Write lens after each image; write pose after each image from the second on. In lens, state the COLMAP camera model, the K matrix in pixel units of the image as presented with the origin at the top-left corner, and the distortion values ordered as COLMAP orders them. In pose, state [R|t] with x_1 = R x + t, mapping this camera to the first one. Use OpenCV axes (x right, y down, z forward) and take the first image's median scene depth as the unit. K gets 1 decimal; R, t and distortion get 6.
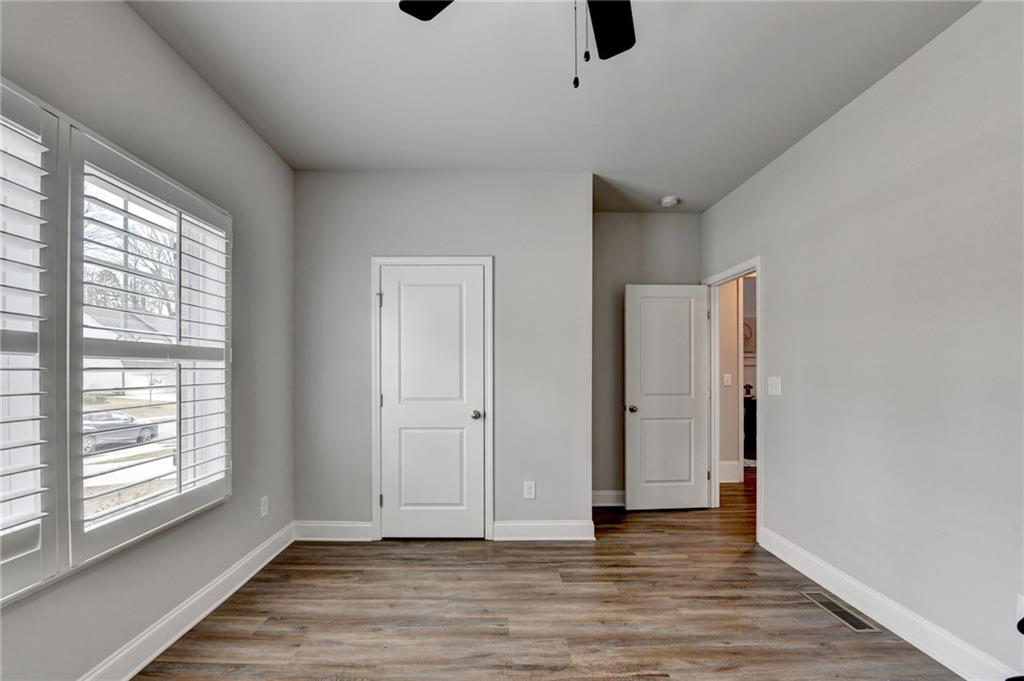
lens RADIAL K [[428.1, 0, 509.1], [0, 428.1, 369.3], [0, 0, 1]] dist [-0.012386, -0.000045]
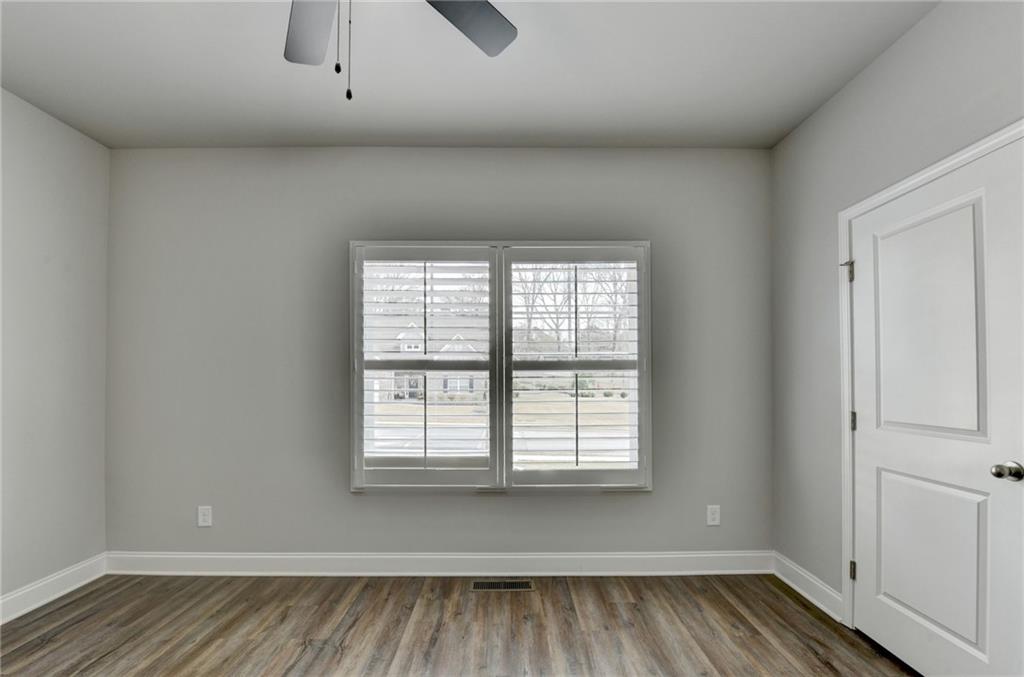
lens RADIAL K [[444.4, 0, 511.0], [0, 444.4, 370.5], [0, 0, 1]] dist [0.001683, -0.009549]
pose [[-0.024090, -0.025664, -0.999380, 0.517638], [0.008870, 0.999626, -0.025884, 0.009583], [0.999670, -0.009488, -0.023853, 0.608099]]
